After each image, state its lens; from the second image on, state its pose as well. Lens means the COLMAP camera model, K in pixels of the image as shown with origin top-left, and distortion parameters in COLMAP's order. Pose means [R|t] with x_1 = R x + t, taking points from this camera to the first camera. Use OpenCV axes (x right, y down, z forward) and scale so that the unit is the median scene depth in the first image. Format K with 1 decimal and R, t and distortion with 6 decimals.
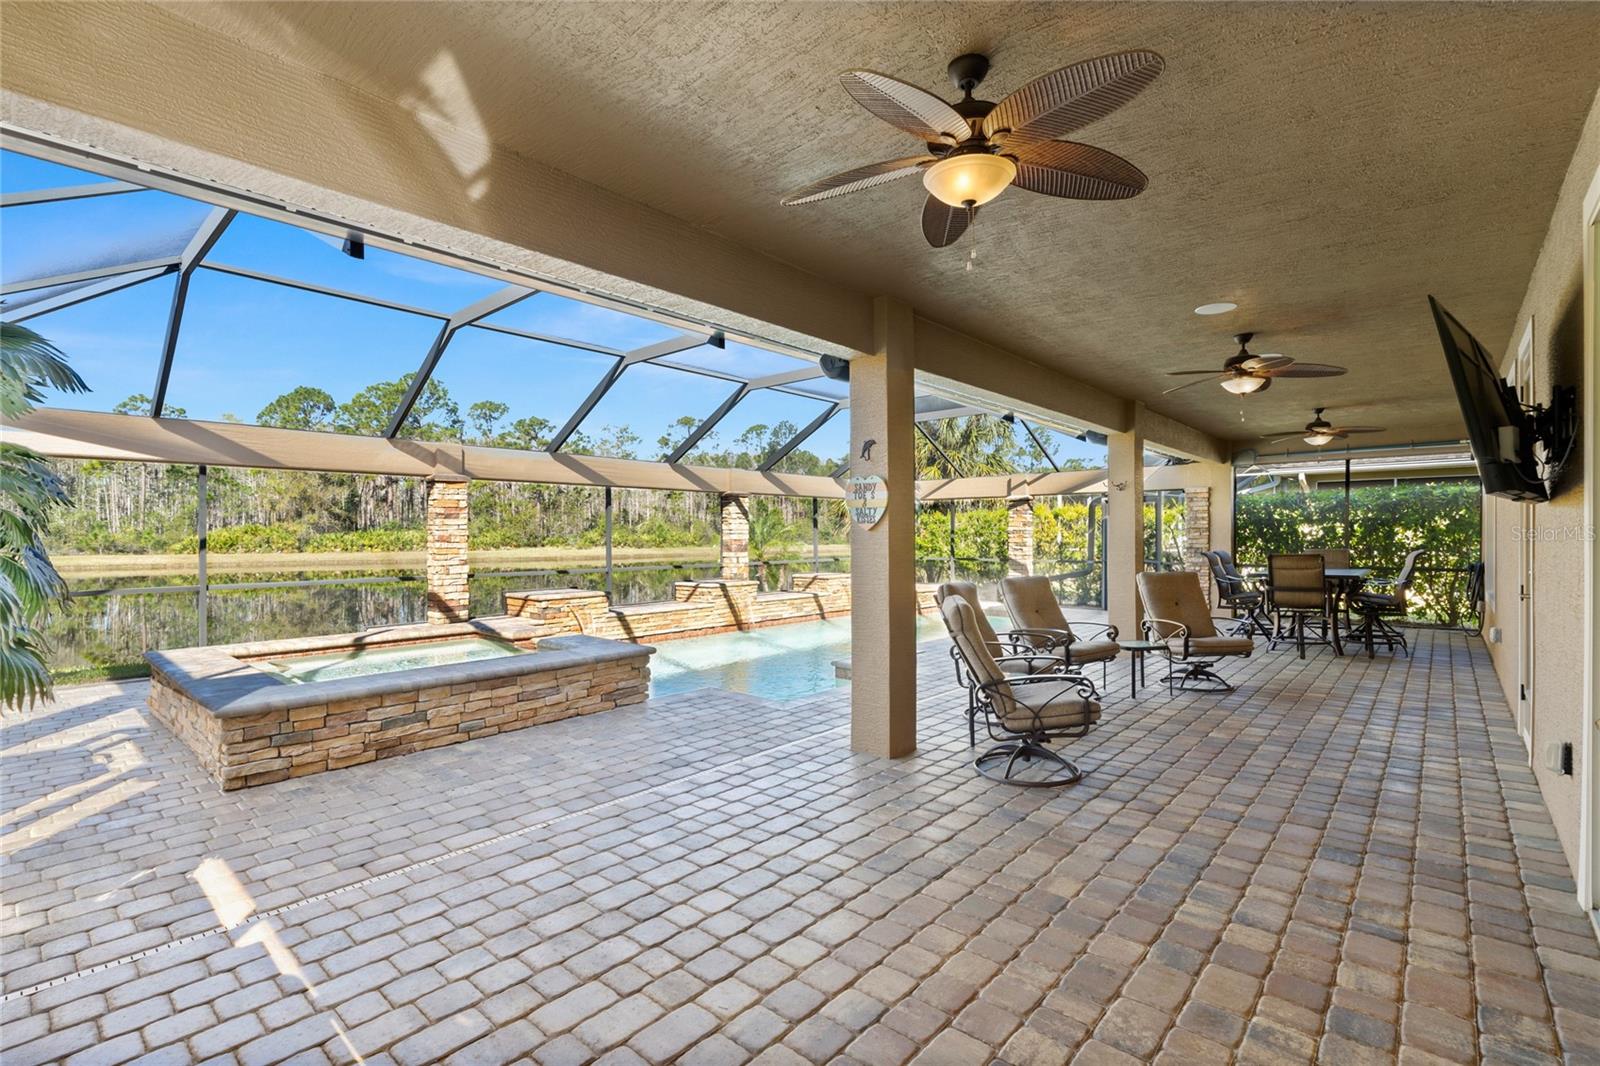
lens RADIAL K [[725.7, 0, 803.9], [0, 725.7, 529.5], [0, 0, 1]] dist [0.000169, 0.000856]
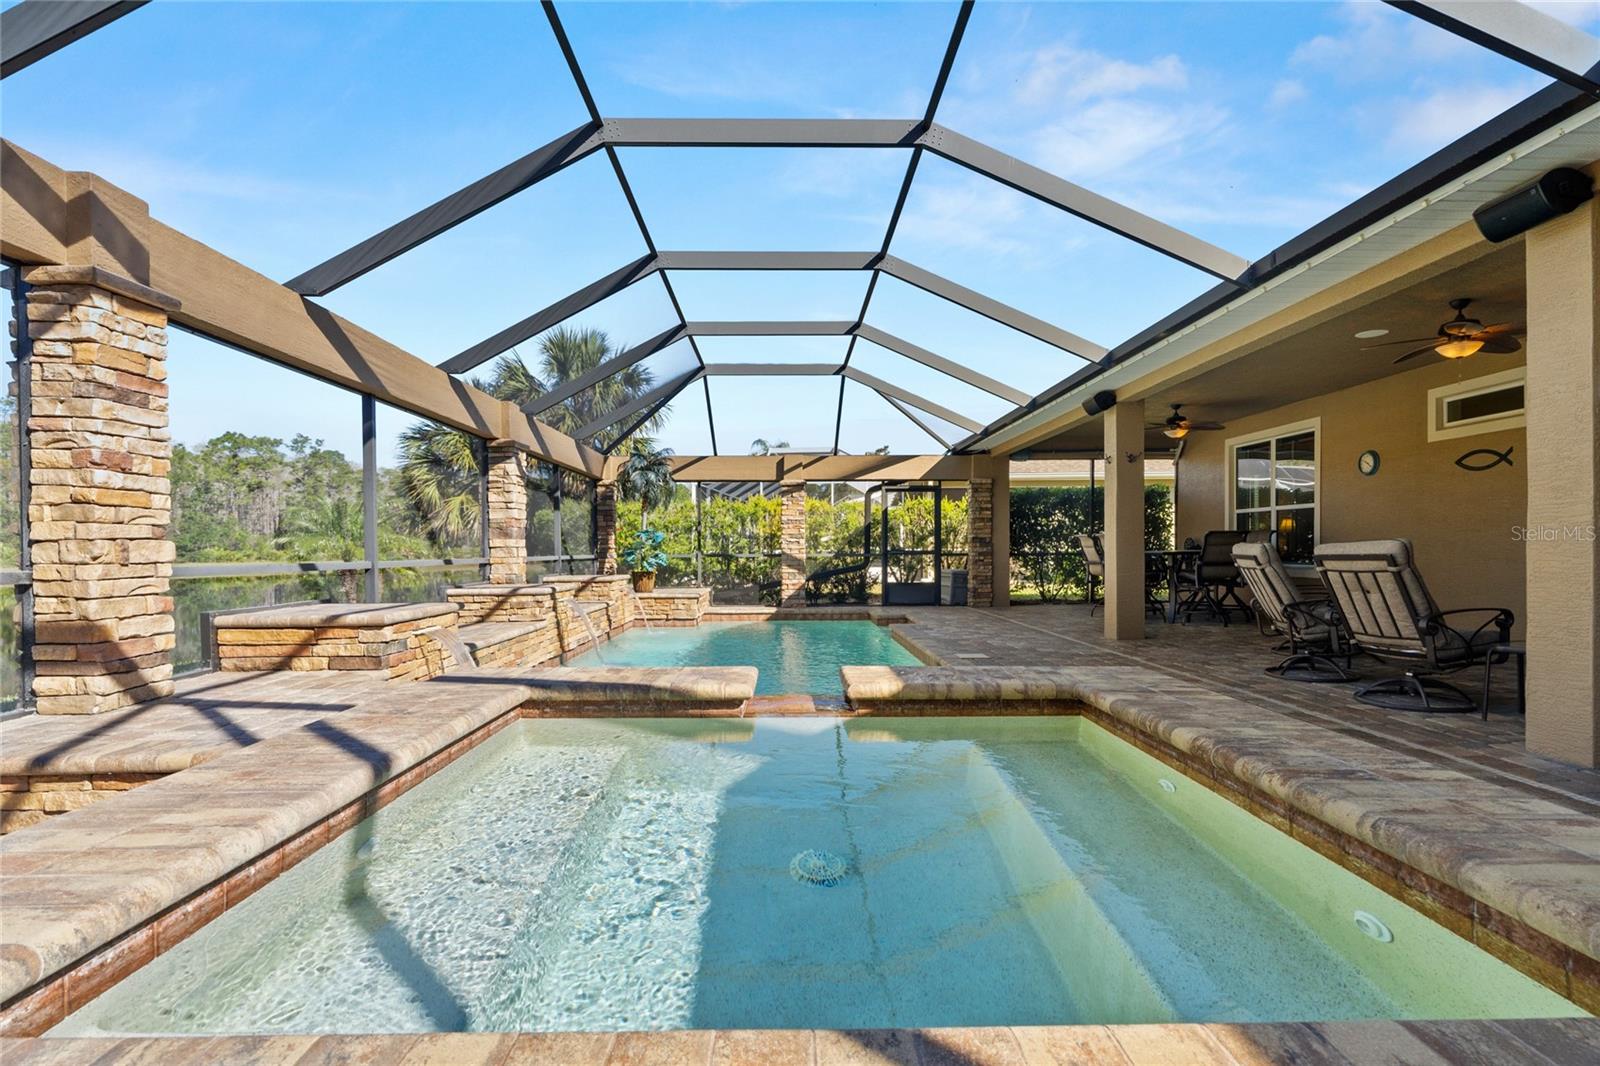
lens RADIAL K [[762.6, 0, 795.8], [0, 762.6, 549.6], [0, 0, 1]] dist [0.000770, -0.000482]
pose [[0.735287, 0.000163, 0.677755, -0.495052], [-0.003364, 0.999989, 0.003409, 0.051581], [-0.677747, -0.004787, 0.735280, 0.509519]]
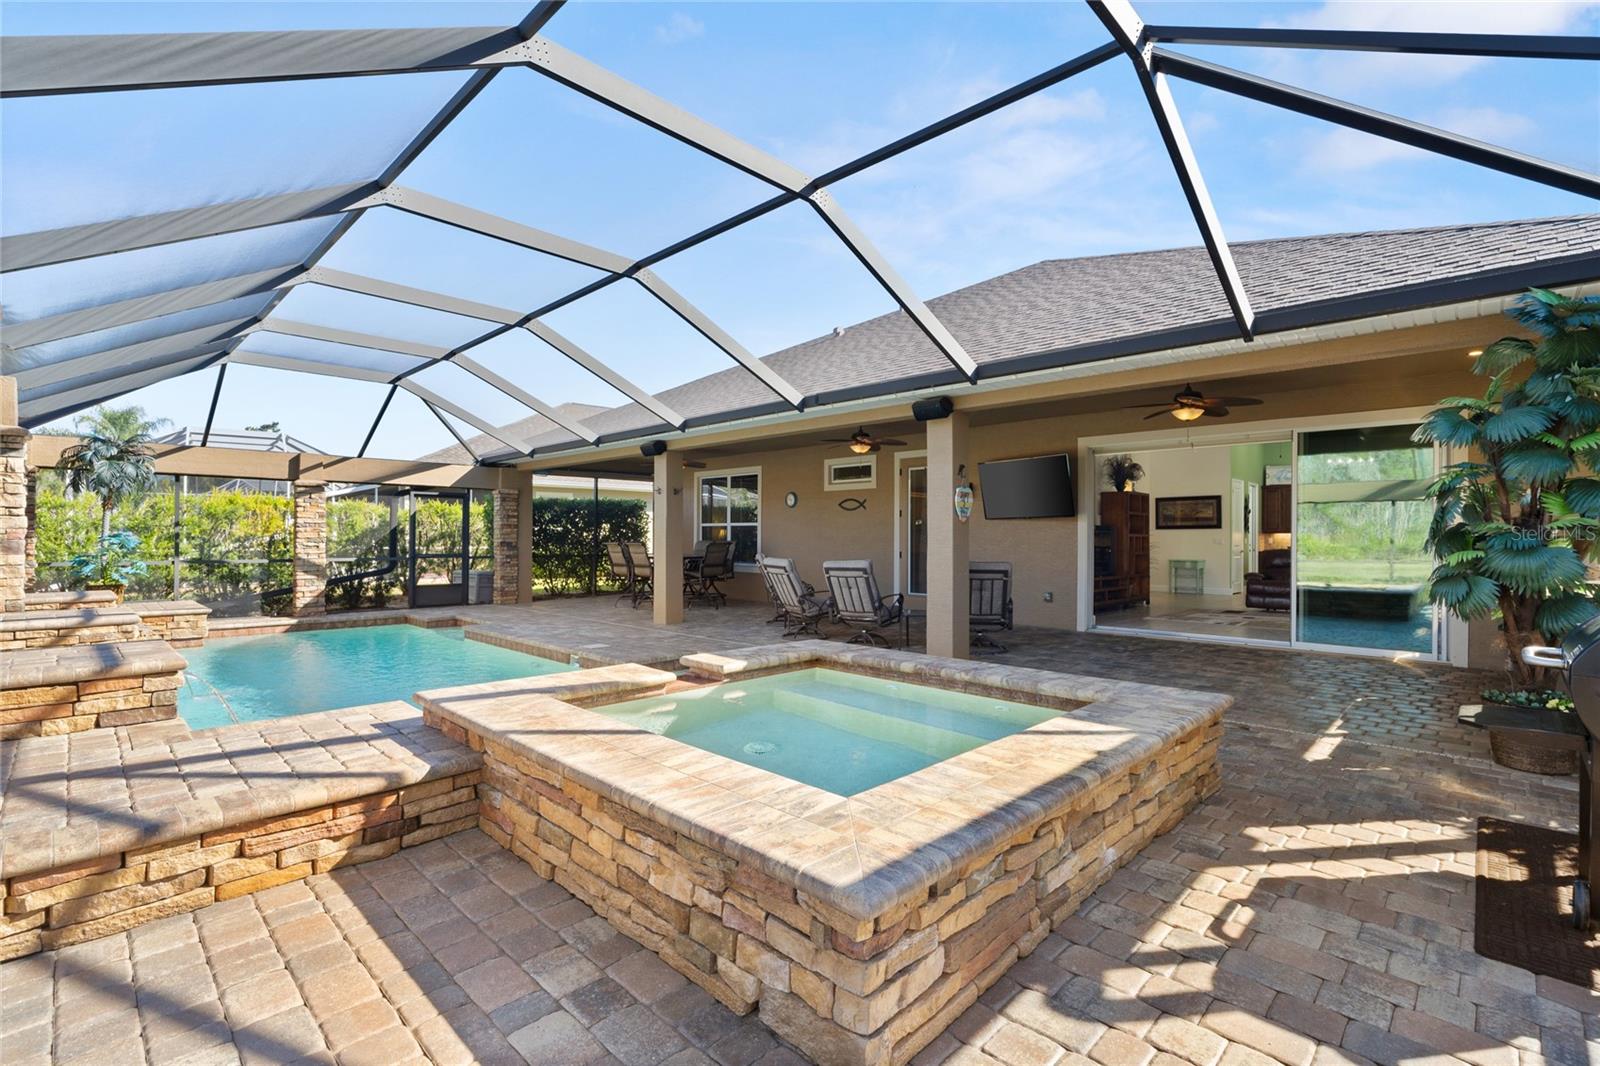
lens RADIAL K [[725.7, 0, 788.4], [0, 725.7, 529.4], [0, 0, 1]] dist [0.000169, 0.000856]
pose [[0.058768, 0.015482, 0.998152, -0.751272], [-0.010488, 0.999834, -0.014891, 0.023238], [-0.998217, -0.009593, 0.058920, 0.647719]]
